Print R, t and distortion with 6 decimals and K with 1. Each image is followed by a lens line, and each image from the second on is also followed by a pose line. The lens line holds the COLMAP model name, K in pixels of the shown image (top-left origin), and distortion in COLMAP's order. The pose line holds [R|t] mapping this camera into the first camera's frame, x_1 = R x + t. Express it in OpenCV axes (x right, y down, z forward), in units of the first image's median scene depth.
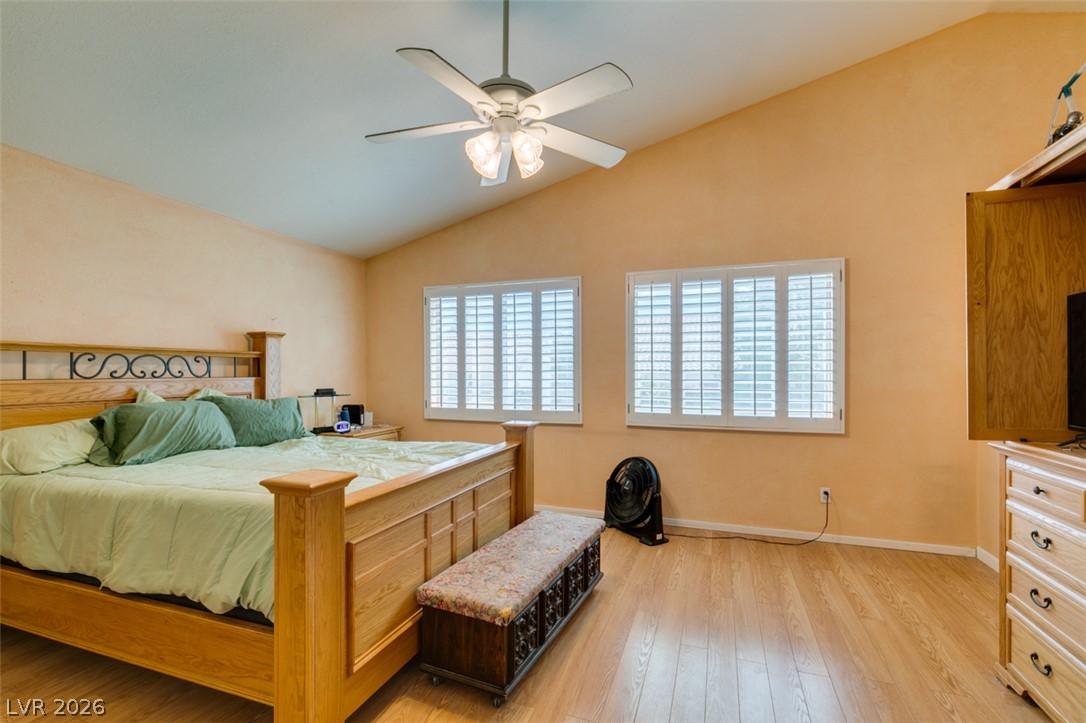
lens RADIAL K [[485.4, 0, 539.9], [0, 485.4, 367.0], [0, 0, 1]] dist [0.000792, 0.000509]
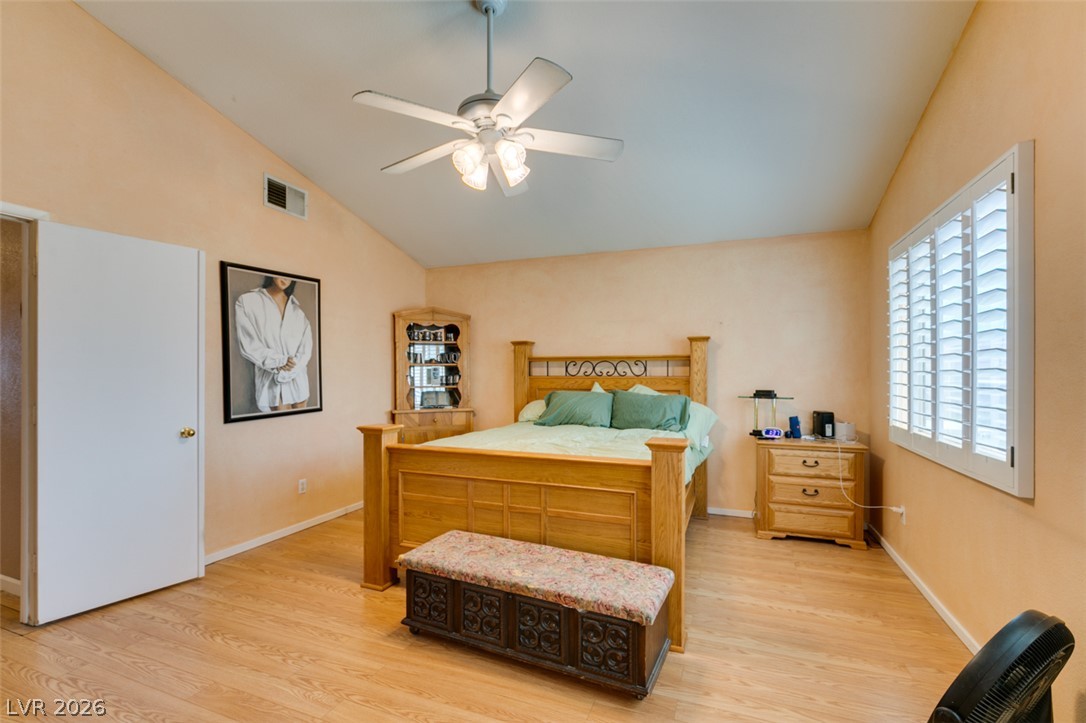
lens RADIAL K [[485.4, 0, 539.9], [0, 485.4, 367.0], [0, 0, 1]] dist [0.000792, 0.000509]
pose [[-0.035427, -0.013767, -0.999277, 0.733089], [0.008227, 0.999867, -0.014067, 0.013989], [0.999338, -0.008719, -0.035309, 0.861719]]
